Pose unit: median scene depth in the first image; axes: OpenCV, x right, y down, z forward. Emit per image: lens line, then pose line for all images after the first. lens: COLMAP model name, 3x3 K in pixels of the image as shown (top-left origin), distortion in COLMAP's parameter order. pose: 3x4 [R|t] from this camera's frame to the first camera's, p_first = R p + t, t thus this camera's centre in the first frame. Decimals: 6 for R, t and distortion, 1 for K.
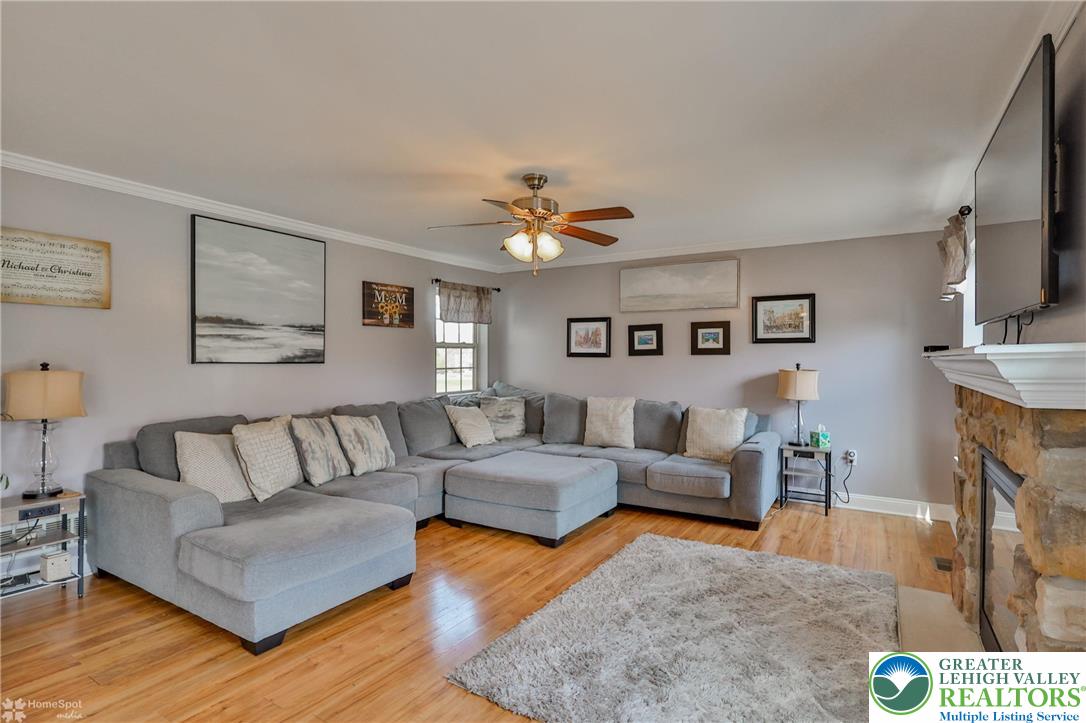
lens RADIAL K [[538.1, 0, 540.9], [0, 538.1, 360.9], [0, 0, 1]] dist [-0.003076, -0.000064]
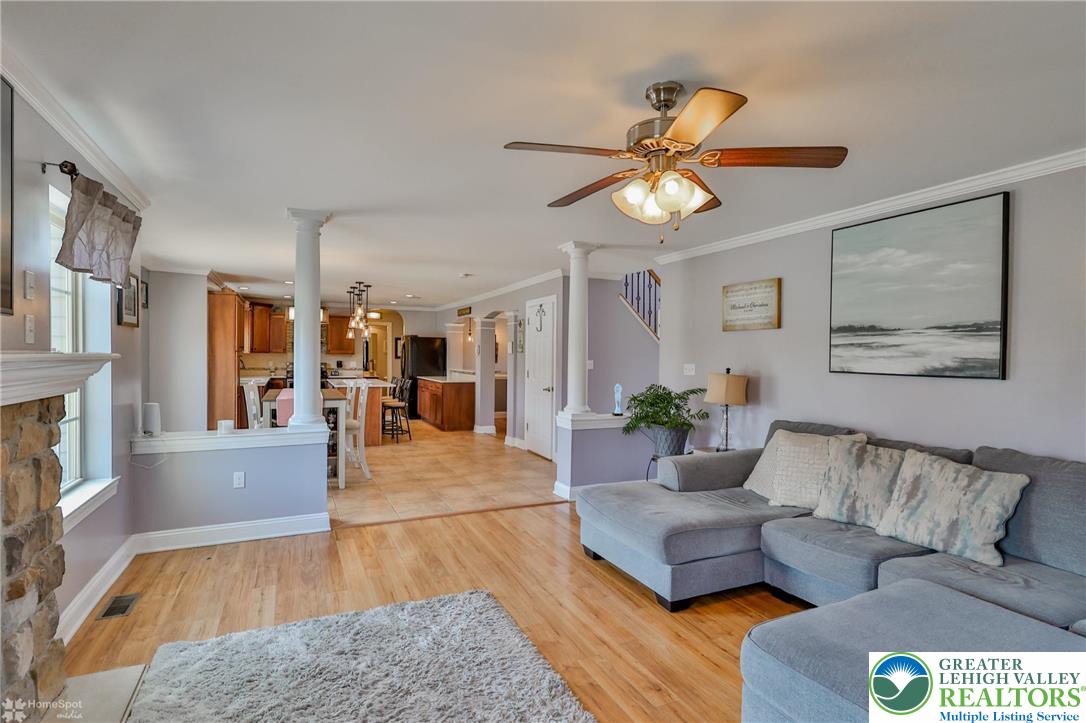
lens RADIAL K [[538.1, 0, 540.9], [0, 538.1, 360.9], [0, 0, 1]] dist [-0.003076, -0.000064]
pose [[-0.539182, -0.002013, -0.842187, 0.447534], [-0.018775, 0.999777, 0.009631, -0.014022], [0.841980, 0.021005, -0.539099, 0.892406]]
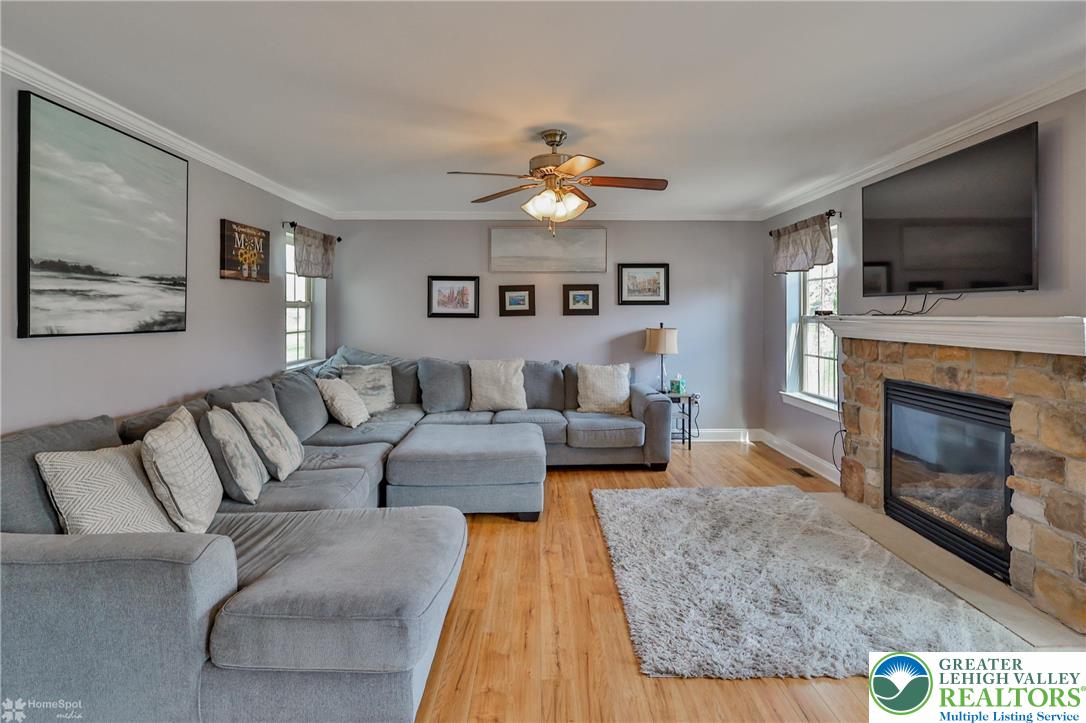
lens RADIAL K [[547.3, 0, 541.8], [0, 547.3, 309.9], [0, 0, 1]] dist [-0.002698, -0.000236]
pose [[0.844344, 0.000025, 0.535802, -0.396972], [0.006629, 0.999923, -0.010493, -0.013009], [-0.535761, 0.012412, 0.844279, 0.141200]]
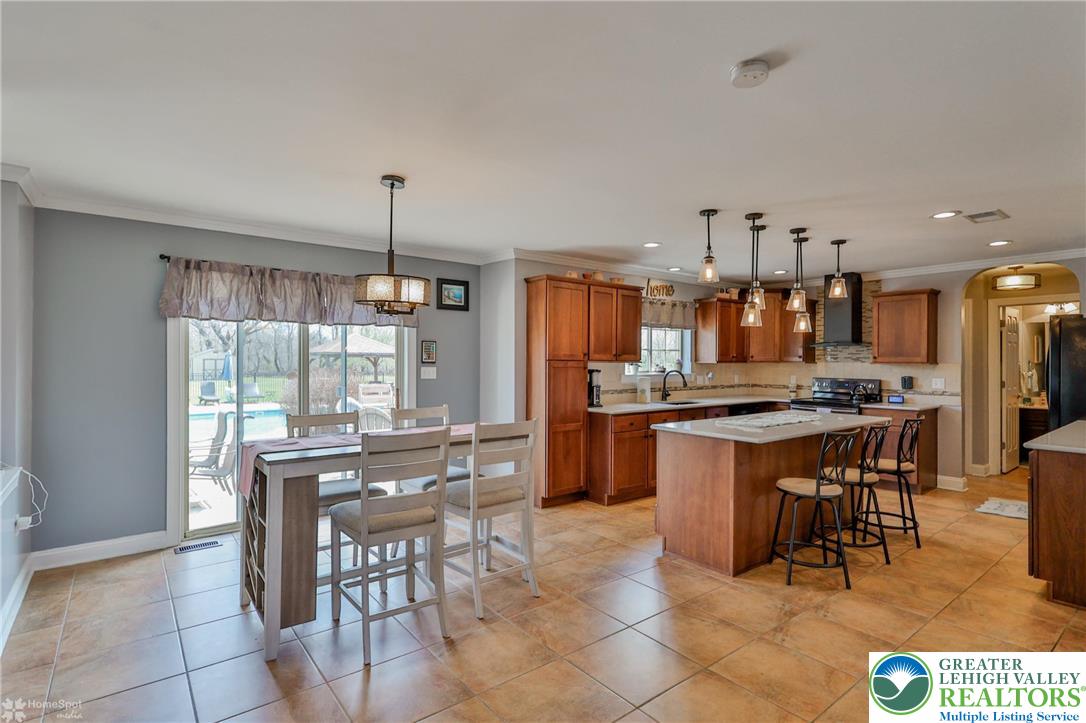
lens RADIAL K [[531.4, 0, 534.3], [0, 531.4, 359.7], [0, 0, 1]] dist [-0.001065, 0.001155]
pose [[-0.938817, -0.005945, 0.344365, -0.732364], [-0.004599, 0.999978, 0.004725, -0.015929], [-0.344385, 0.002852, -0.938824, 0.307404]]
